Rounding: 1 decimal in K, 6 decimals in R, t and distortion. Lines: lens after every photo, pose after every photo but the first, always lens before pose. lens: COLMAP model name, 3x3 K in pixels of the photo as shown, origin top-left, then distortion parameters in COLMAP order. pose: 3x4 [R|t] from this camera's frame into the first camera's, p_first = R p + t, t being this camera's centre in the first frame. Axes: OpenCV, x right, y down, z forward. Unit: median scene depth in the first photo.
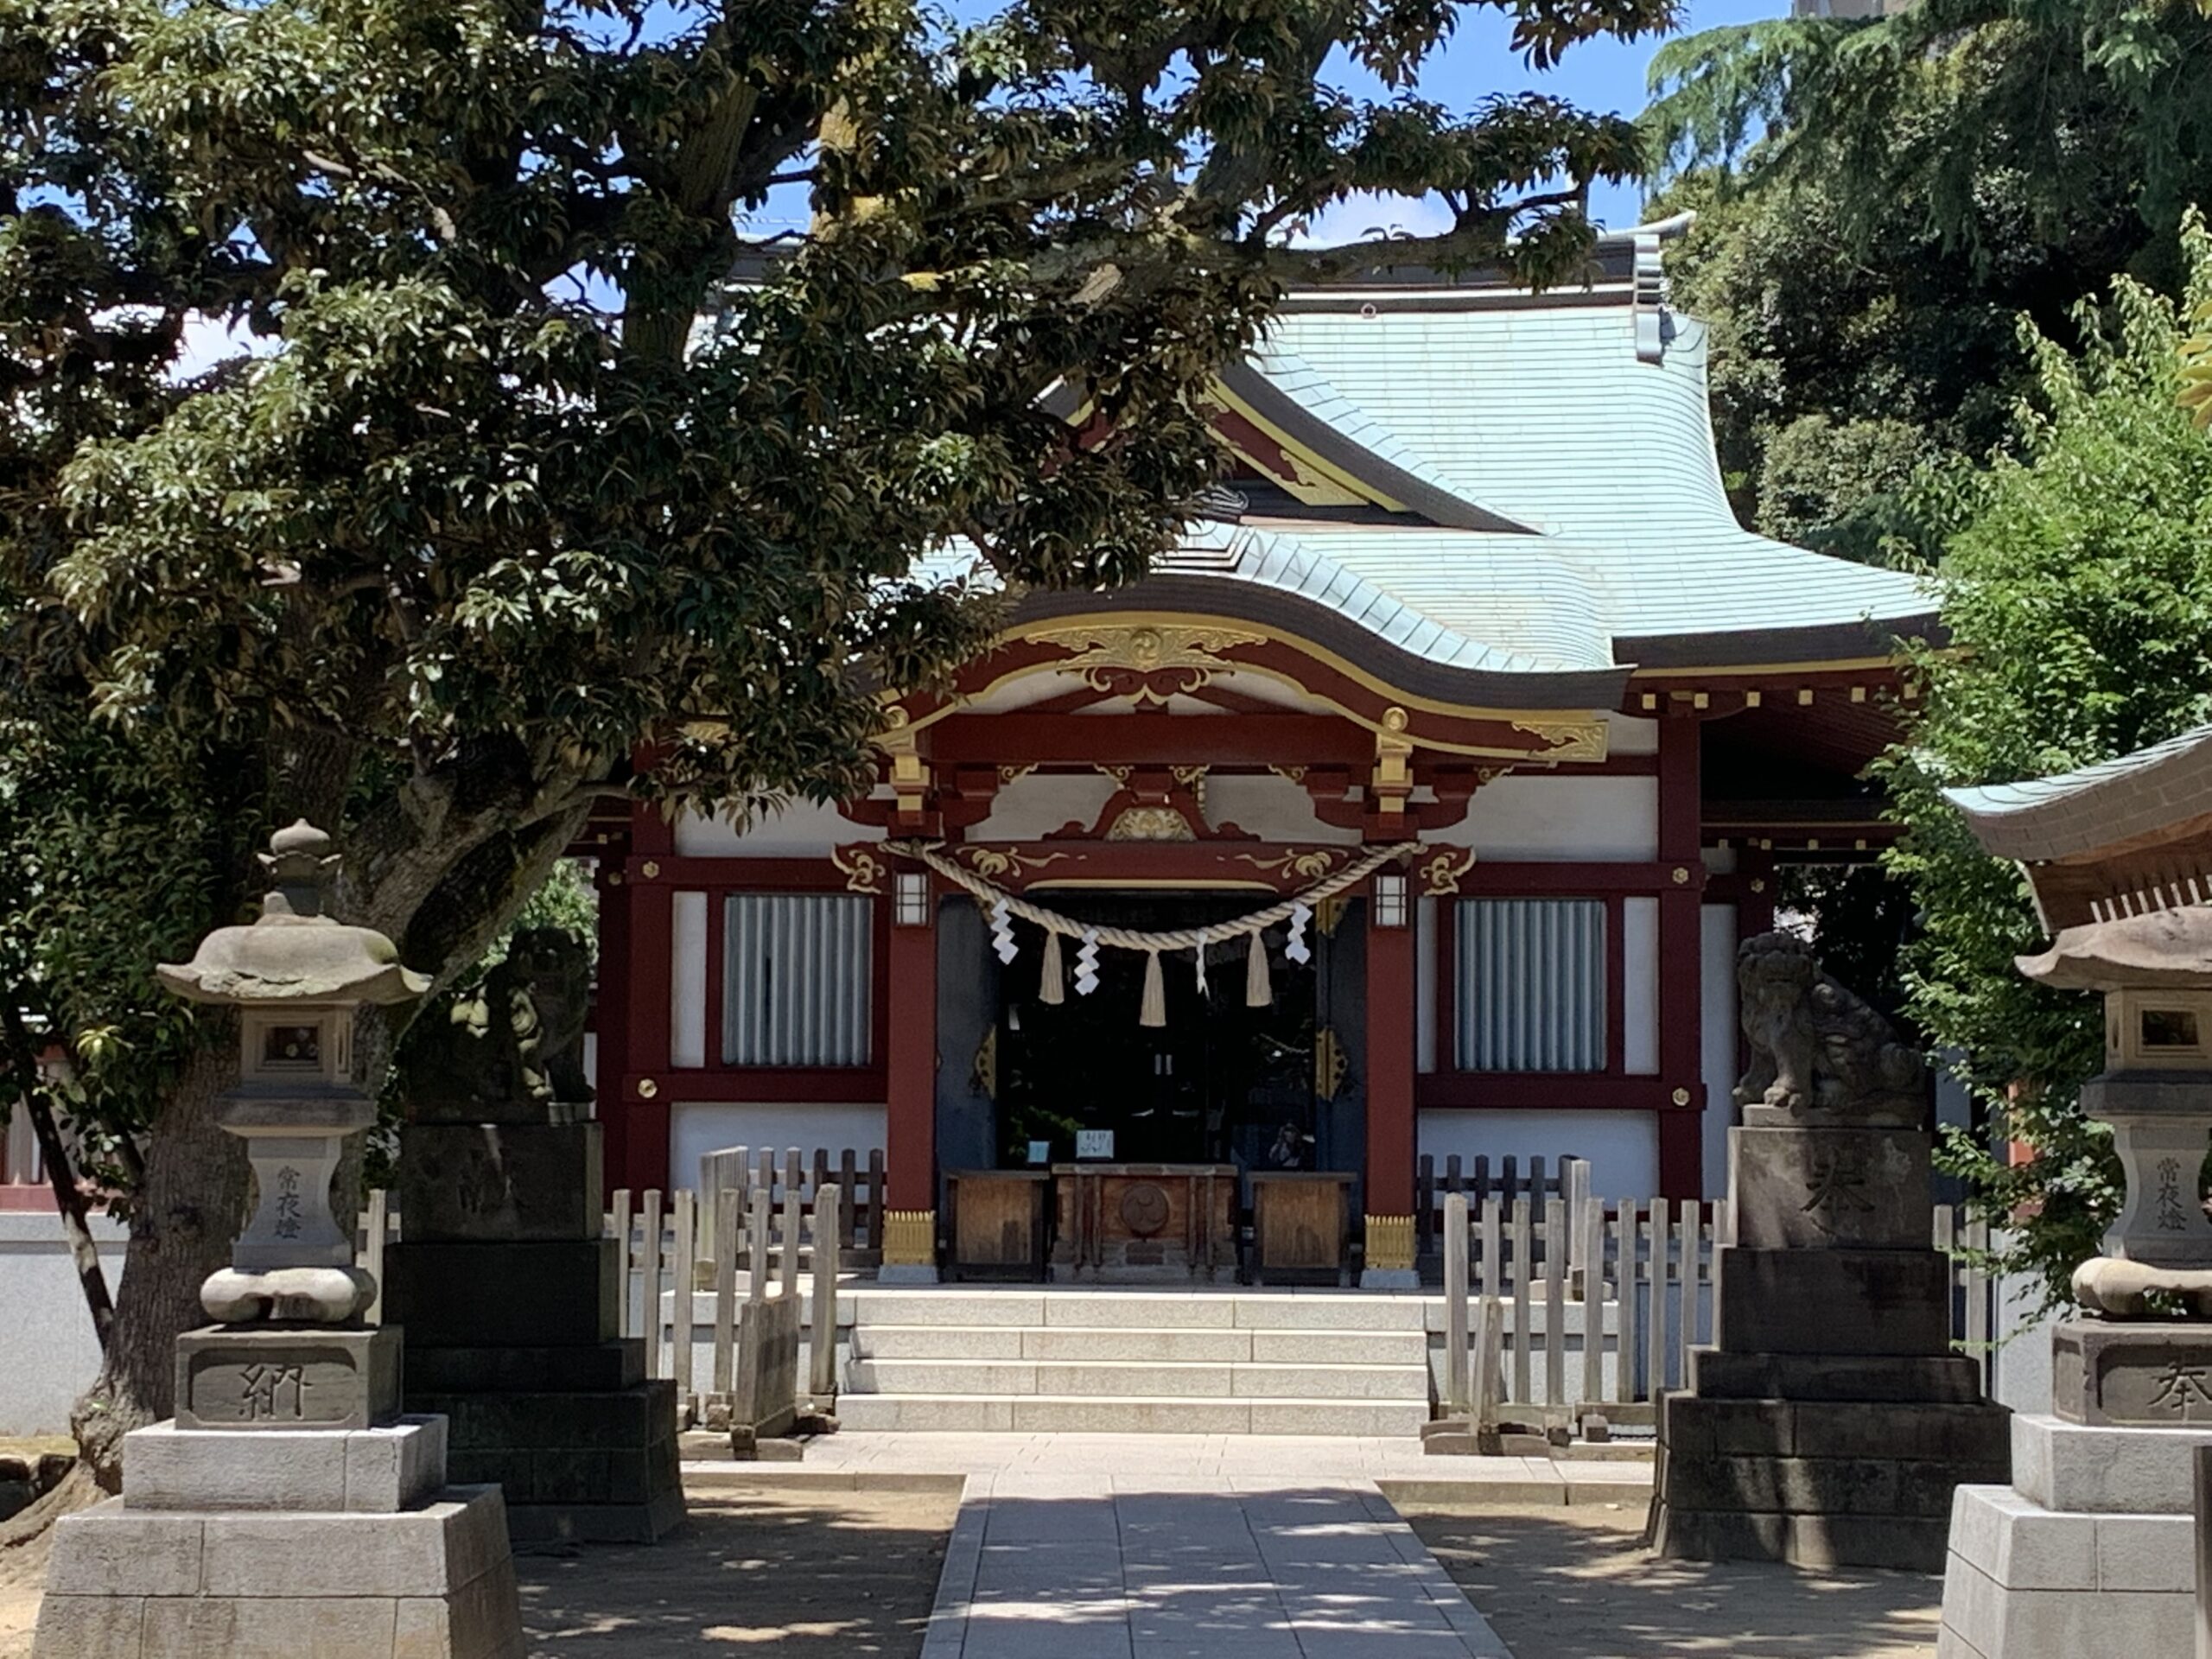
lens RADIAL K [[4619.5, 0, 1106.0], [0, 4619.5, 829.5], [0, 0, 1]] dist [0.042865, 3.427998]
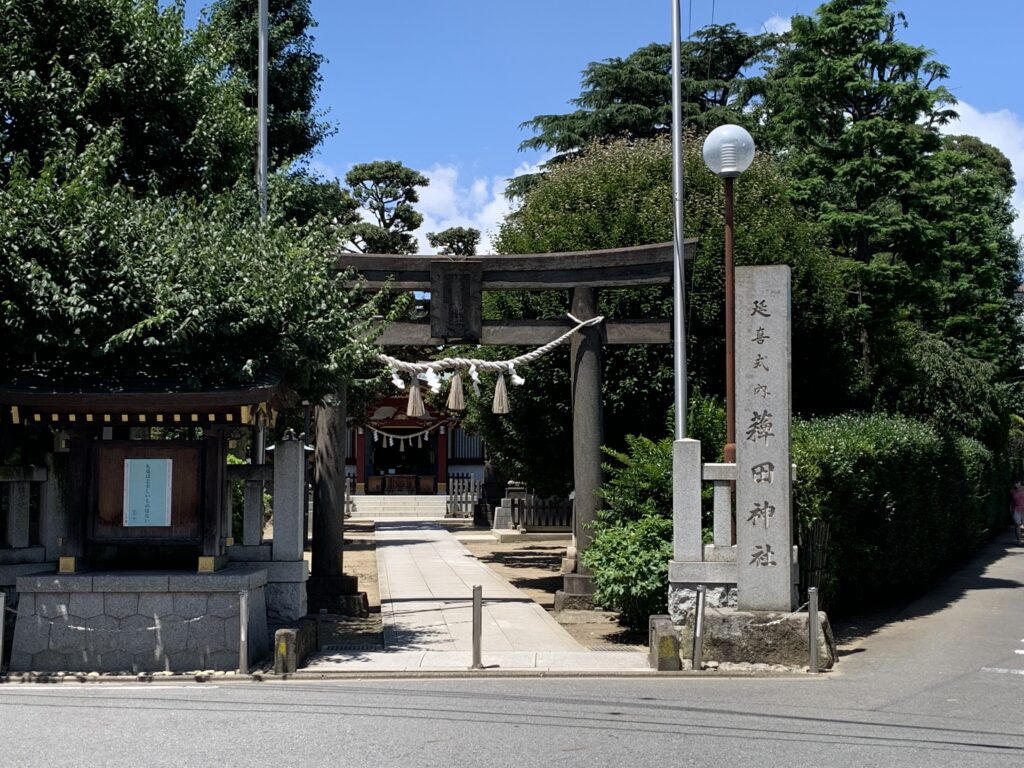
lens RADIAL K [[1510.0, 0, 512.0], [0, 1510.0, 384.0], [0, 0, 1]] dist [0.254830, 0.001217]
pose [[0.996197, -0.001186, 0.087122, -0.018099], [0.000544, 0.999972, 0.007398, -0.057815], [-0.087129, -0.007323, 0.996170, -0.941695]]
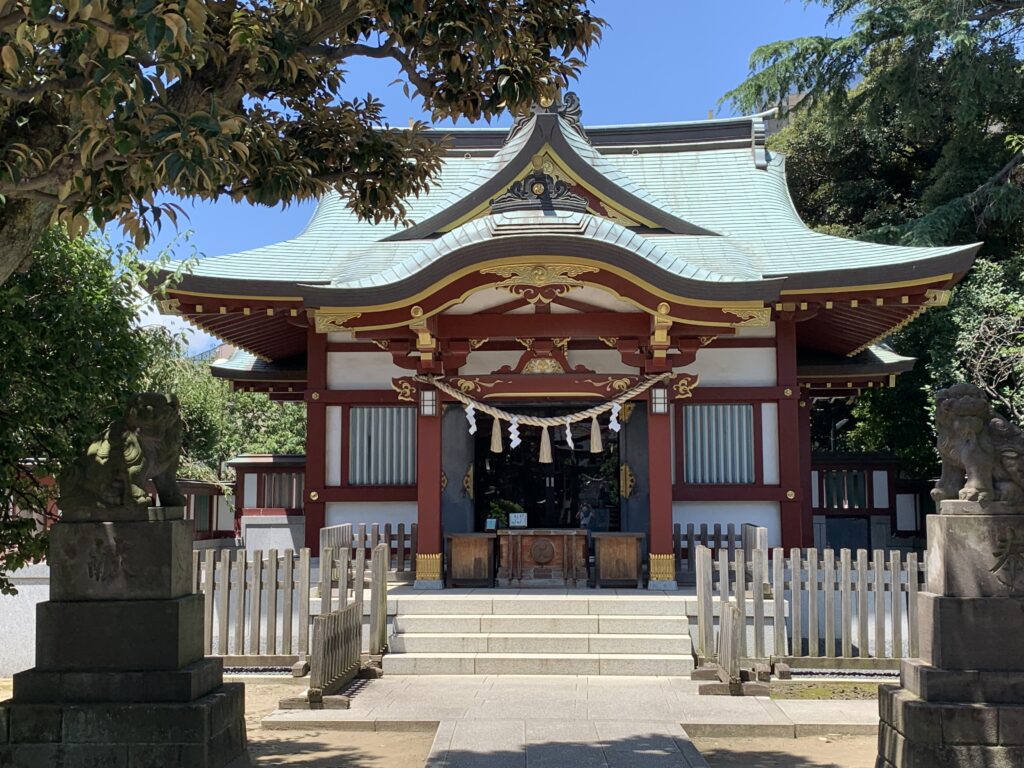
lens RADIAL K [[1387.5, 0, 512.0], [0, 1387.5, 384.0], [0, 0, 1]] dist [0.212011, -0.755523]
pose [[0.999851, -0.012208, -0.012216, 0.003296], [0.011925, 0.999665, -0.022955, 0.021336], [0.012492, 0.022806, 0.999662, 0.375650]]
